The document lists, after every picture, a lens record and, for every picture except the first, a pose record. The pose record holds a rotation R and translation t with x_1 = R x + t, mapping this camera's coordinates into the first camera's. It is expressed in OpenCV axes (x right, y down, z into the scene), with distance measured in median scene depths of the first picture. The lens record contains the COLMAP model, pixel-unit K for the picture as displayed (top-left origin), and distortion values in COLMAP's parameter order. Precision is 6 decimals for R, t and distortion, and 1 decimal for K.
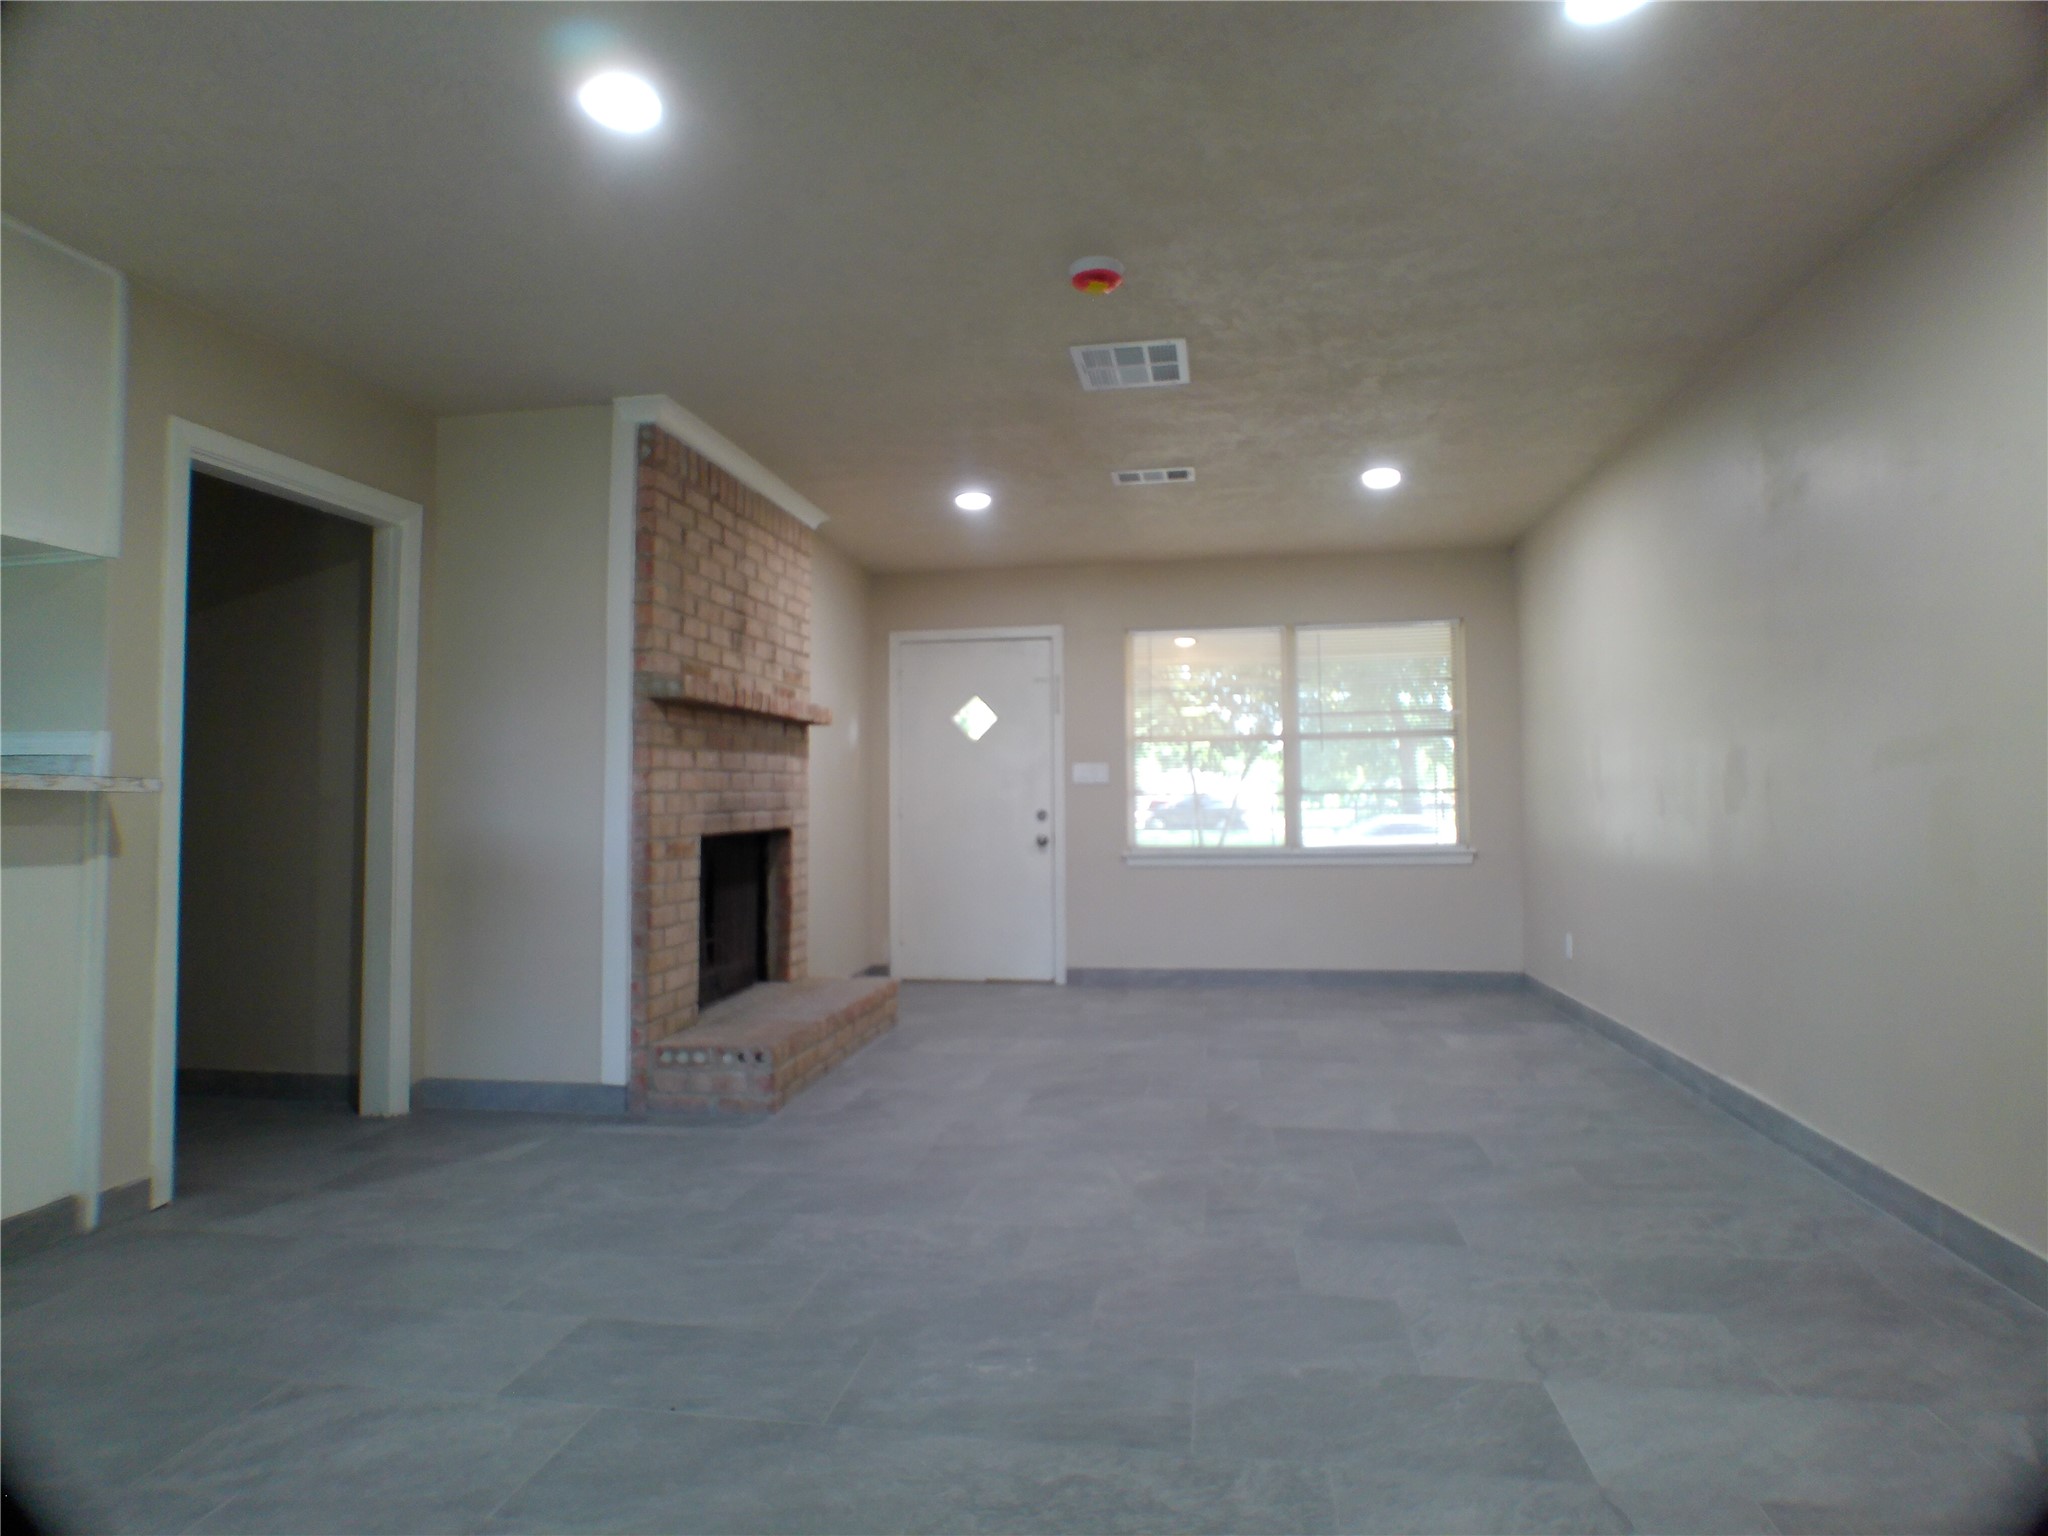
lens RADIAL K [[1114.8, 0, 1045.7], [0, 1114.8, 763.1], [0, 0, 1]] dist [-0.023917, 0.009789]
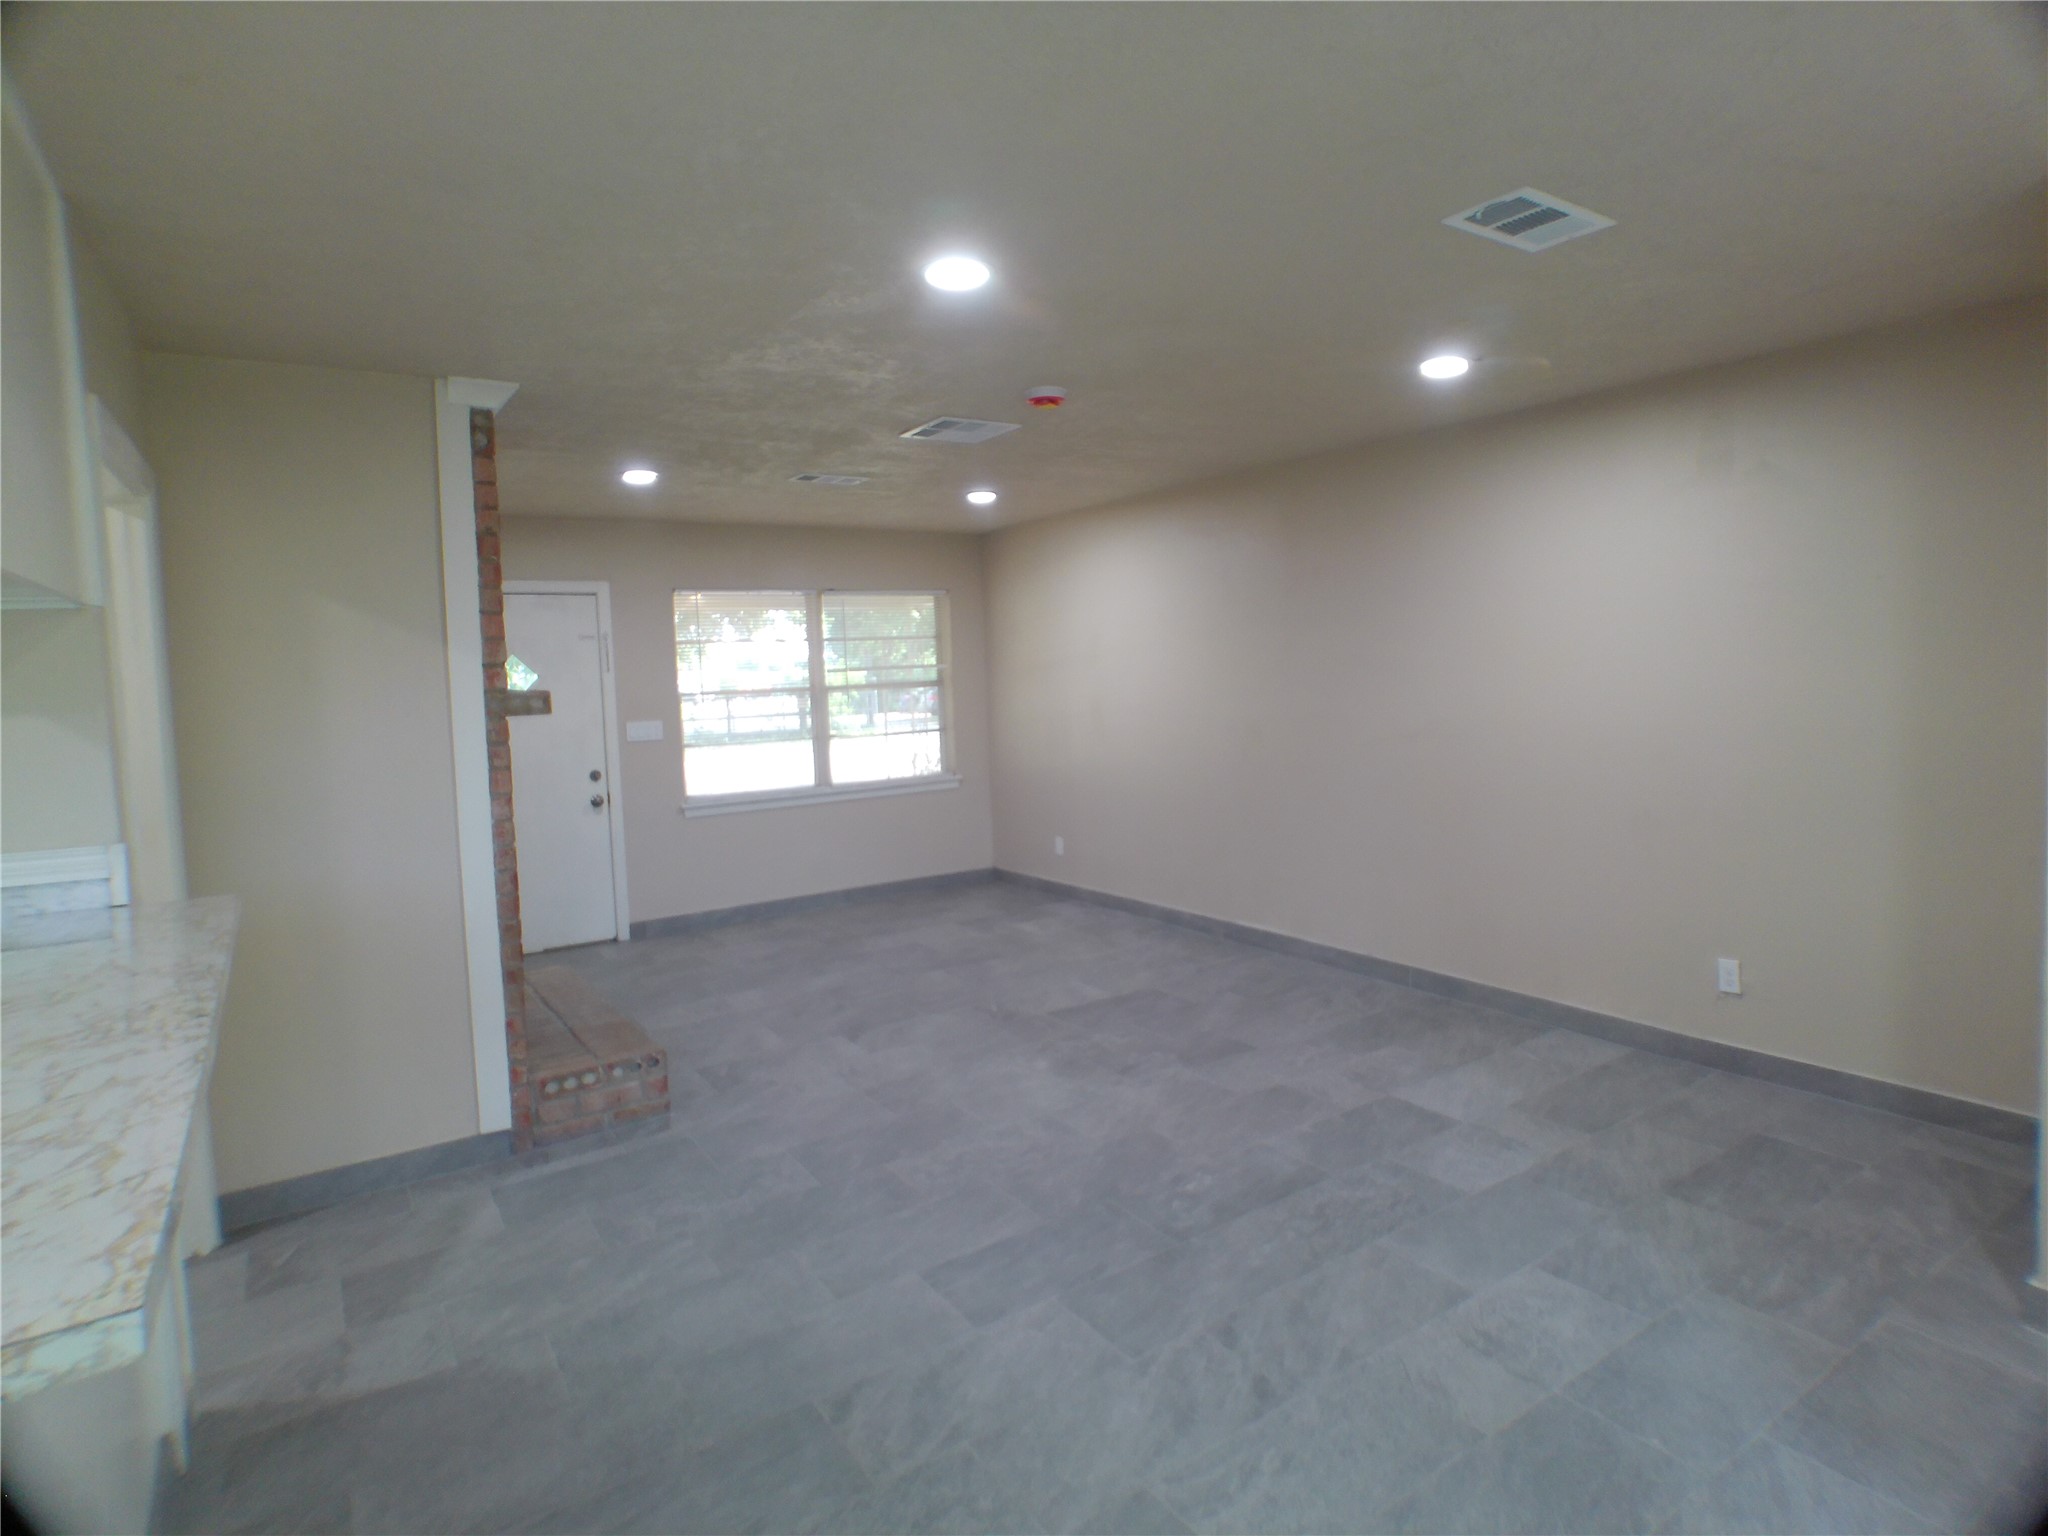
lens RADIAL K [[1114.8, 0, 1052.2], [0, 1114.8, 759.6], [0, 0, 1]] dist [-0.023917, 0.009789]
pose [[0.723299, -0.071827, 0.686789, -0.657081], [0.000451, 0.994625, 0.103547, -0.117691], [-0.690535, -0.074585, 0.719444, 0.023819]]
